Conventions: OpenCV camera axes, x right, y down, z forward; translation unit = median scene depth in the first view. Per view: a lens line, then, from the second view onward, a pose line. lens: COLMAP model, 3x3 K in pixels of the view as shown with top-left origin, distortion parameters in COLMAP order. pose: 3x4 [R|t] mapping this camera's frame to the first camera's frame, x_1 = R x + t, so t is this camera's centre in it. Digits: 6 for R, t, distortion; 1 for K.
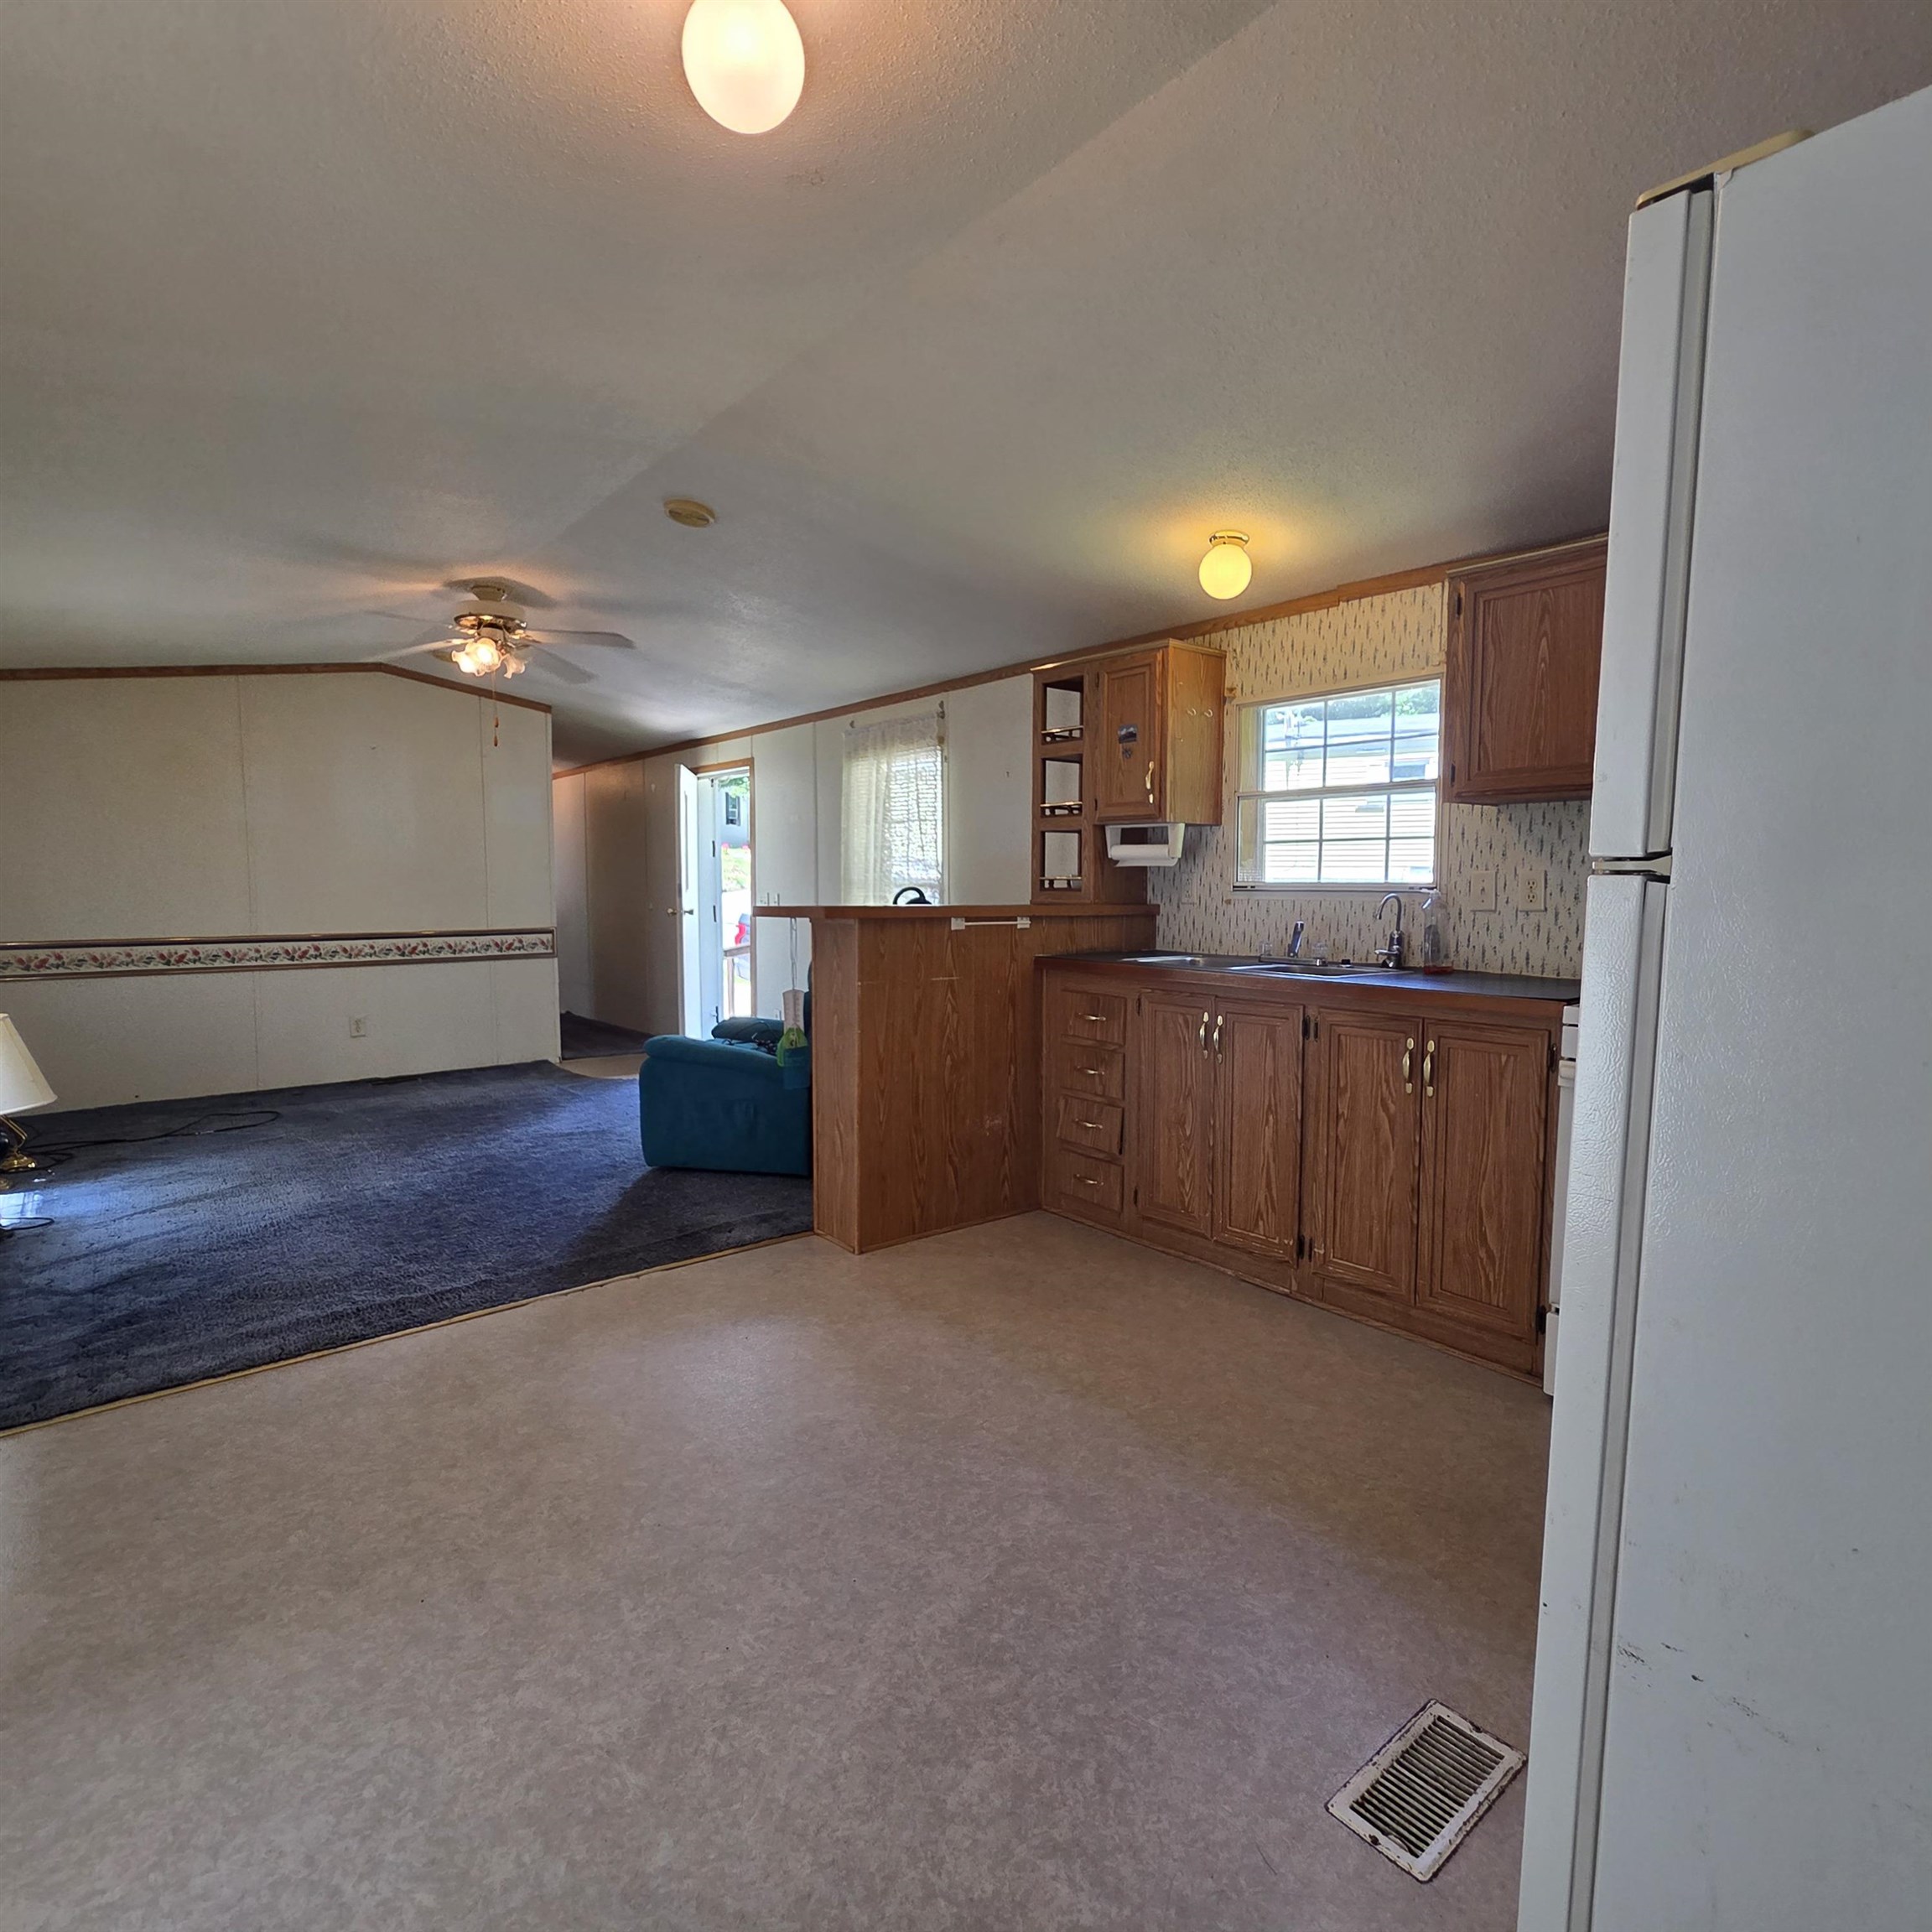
lens RADIAL K [[1049.6, 0, 966.0], [0, 1049.6, 966.0], [0, 0, 1]] dist [0.003233, -0.008069]
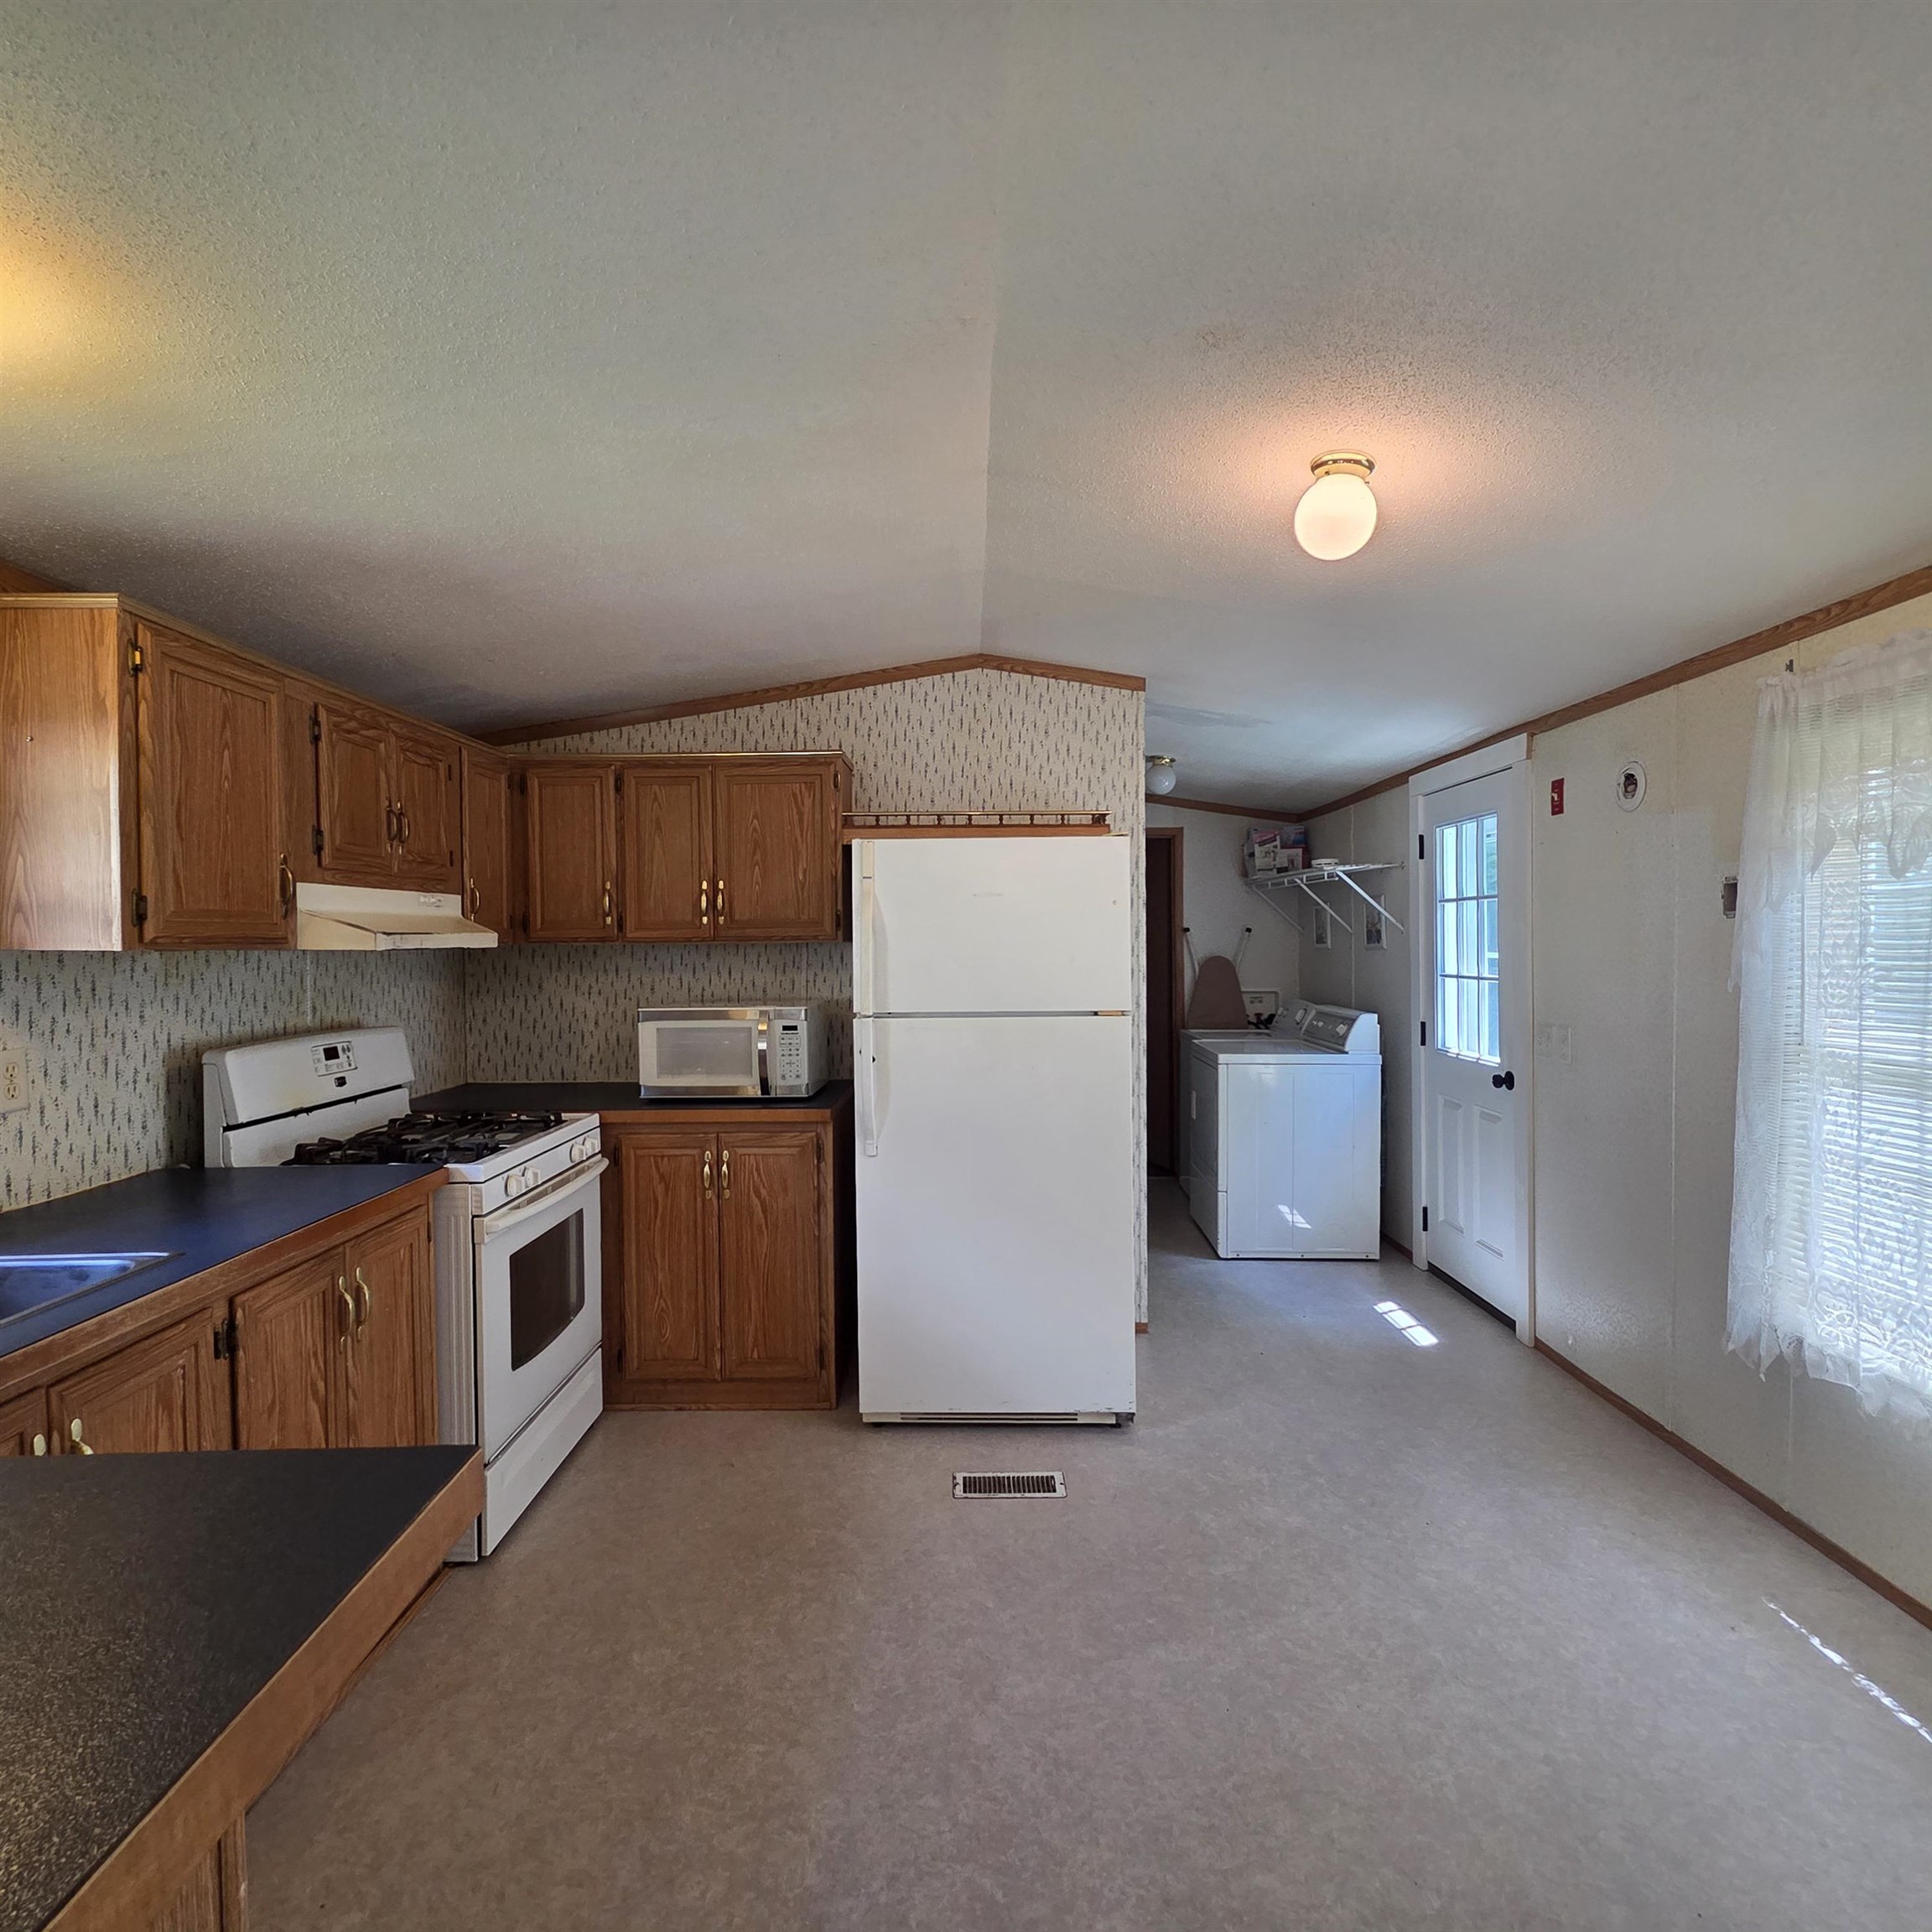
lens RADIAL K [[1059.9, 0, 962.9], [0, 1059.9, 968.3], [0, 0, 1]] dist [0.005458, -0.003094]
pose [[-0.767889, -0.011088, 0.640487, -0.367796], [0.059199, 0.994343, 0.088189, -0.177206], [-0.637842, 0.105635, -0.762889, 1.205669]]
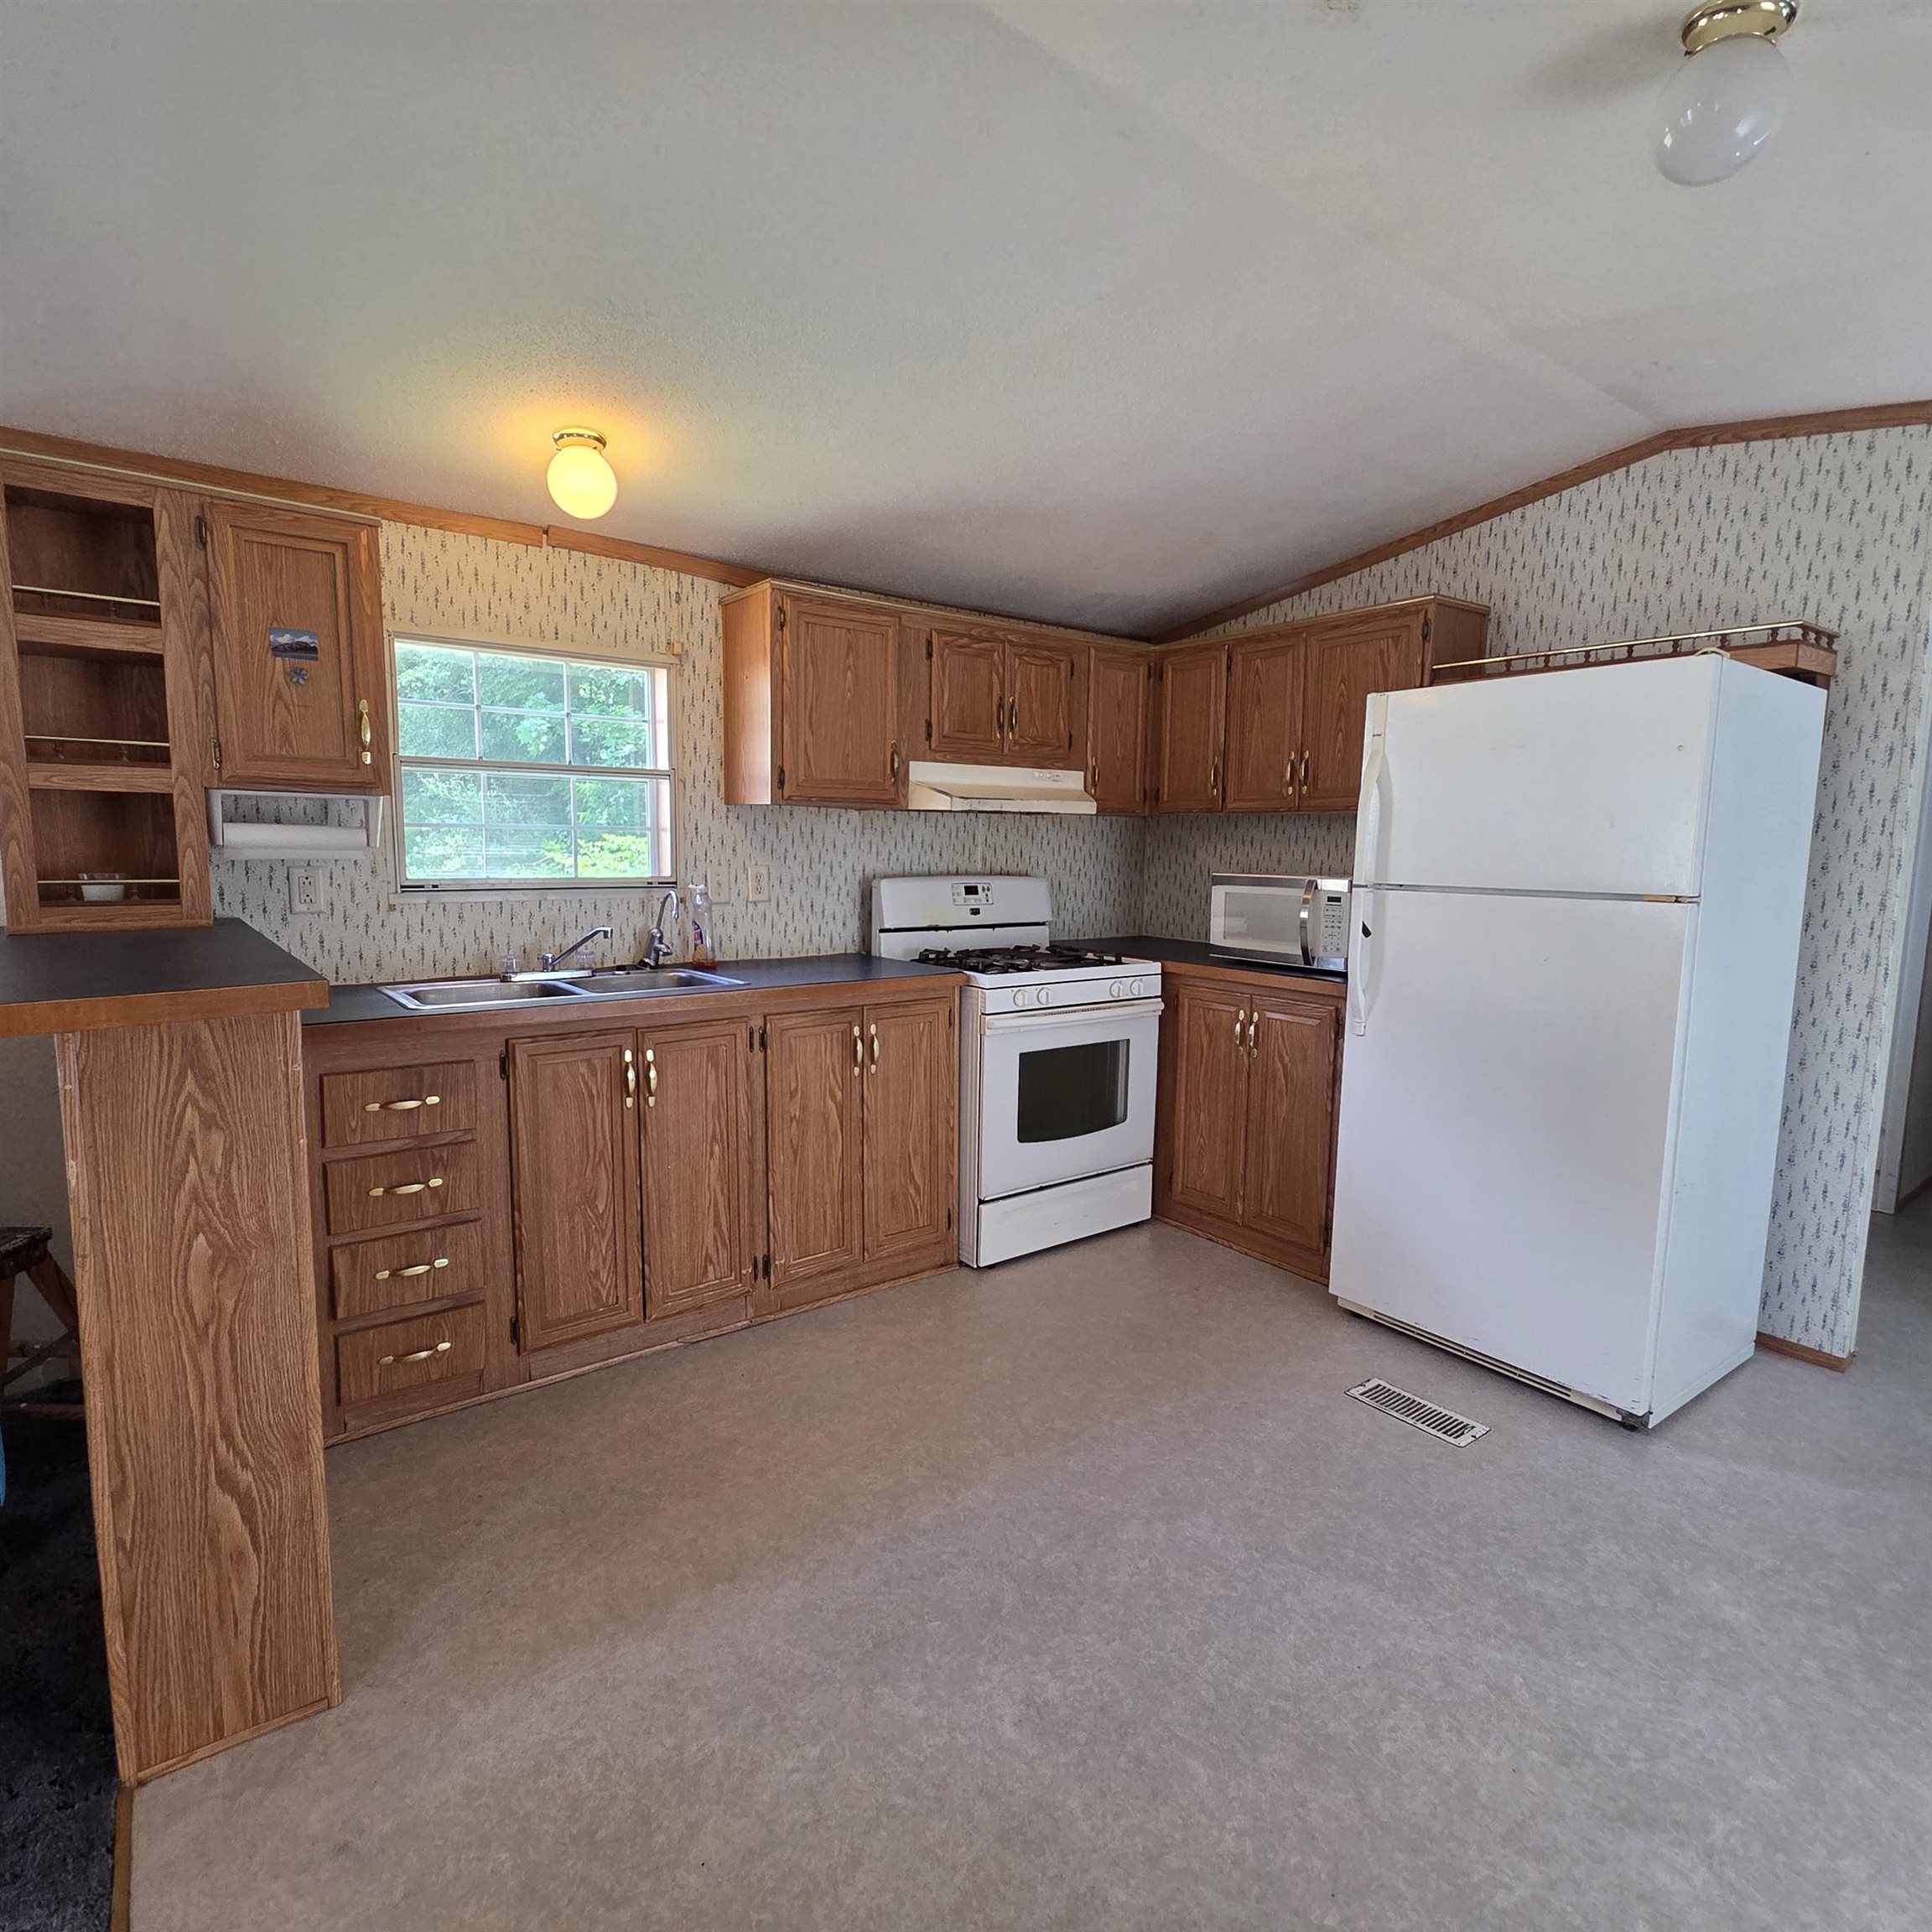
lens RADIAL K [[1056.1, 0, 951.7], [0, 1056.1, 964.1], [0, 0, 1]] dist [0.004454, -0.003462]
pose [[0.045501, -0.115348, 0.992282, -0.620646], [0.067724, 0.991382, 0.112138, -0.106020], [-0.996666, 0.062099, 0.052921, 0.798532]]
